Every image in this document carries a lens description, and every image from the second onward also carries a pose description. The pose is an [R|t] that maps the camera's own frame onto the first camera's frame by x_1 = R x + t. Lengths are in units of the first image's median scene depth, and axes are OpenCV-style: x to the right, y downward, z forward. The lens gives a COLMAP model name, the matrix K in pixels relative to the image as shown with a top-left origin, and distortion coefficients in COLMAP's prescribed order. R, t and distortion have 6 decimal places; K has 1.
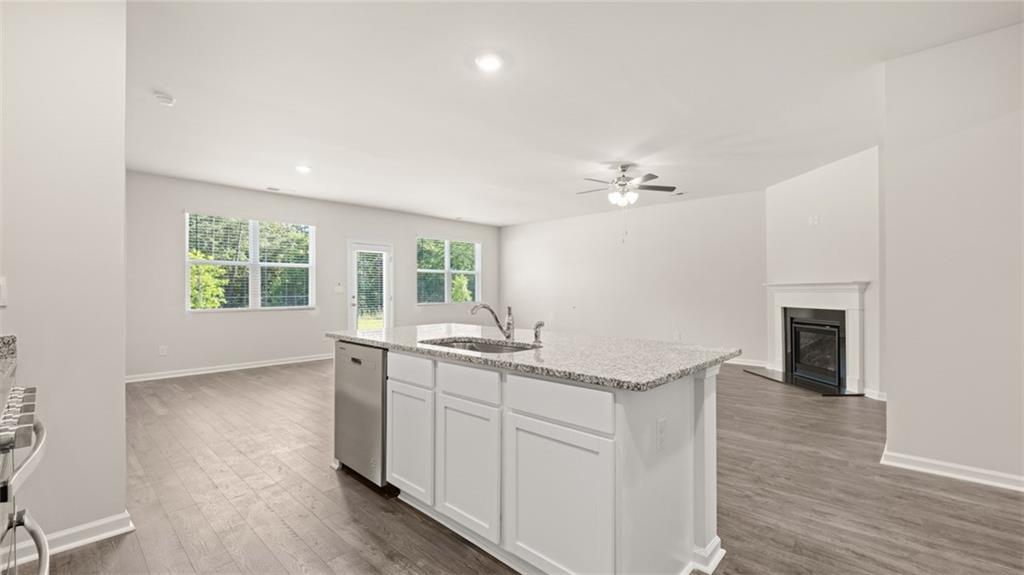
lens RADIAL K [[425.8, 0, 512.0], [0, 425.8, 287.5], [0, 0, 1]] dist [-0.001904, 0.000031]
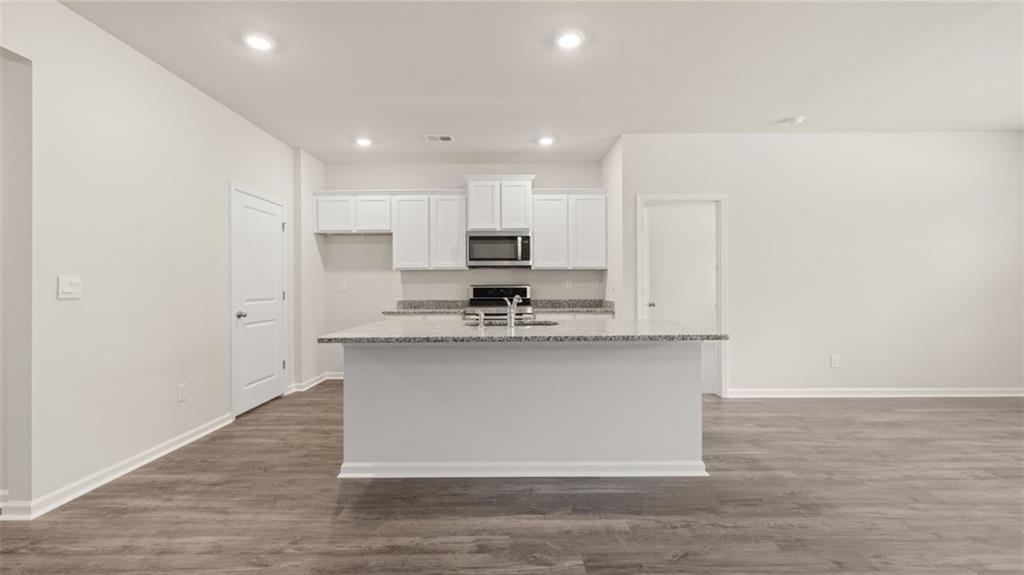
lens RADIAL K [[425.8, 0, 512.0], [0, 425.8, 287.5], [0, 0, 1]] dist [-0.001904, 0.000031]
pose [[-0.733859, 0.011632, -0.679202, 0.324682], [0.012575, 0.999915, 0.003538, 0.003926], [0.679186, -0.005945, -0.733942, 0.766903]]
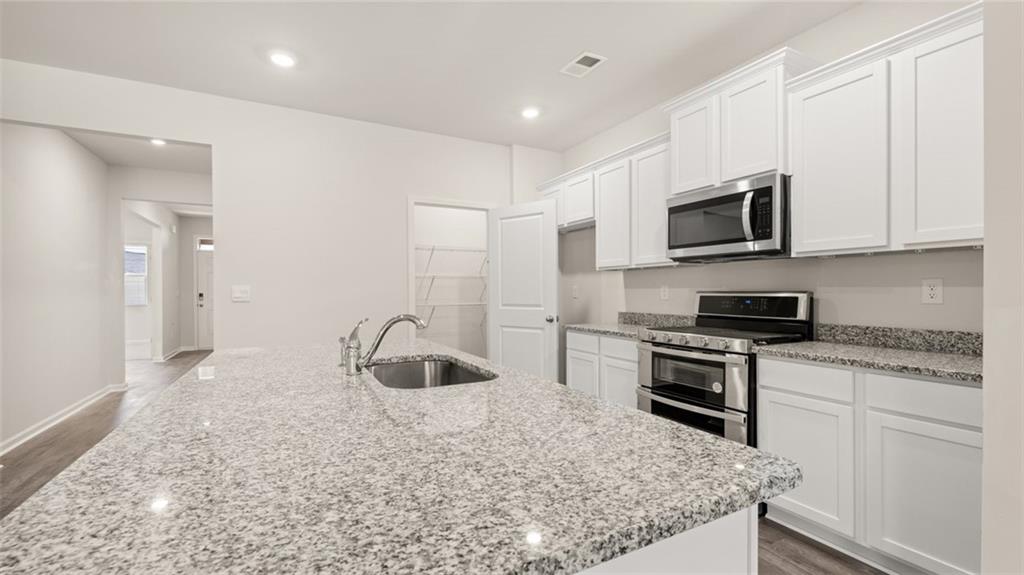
lens RADIAL K [[429.5, 0, 510.2], [0, 429.5, 292.6], [0, 0, 1]] dist [-0.002872, -0.000141]
pose [[-0.944591, 0.007339, 0.328169, -0.175232], [0.006110, 0.999970, -0.004776, 0.003925], [-0.328194, -0.002506, -0.944607, 0.622285]]
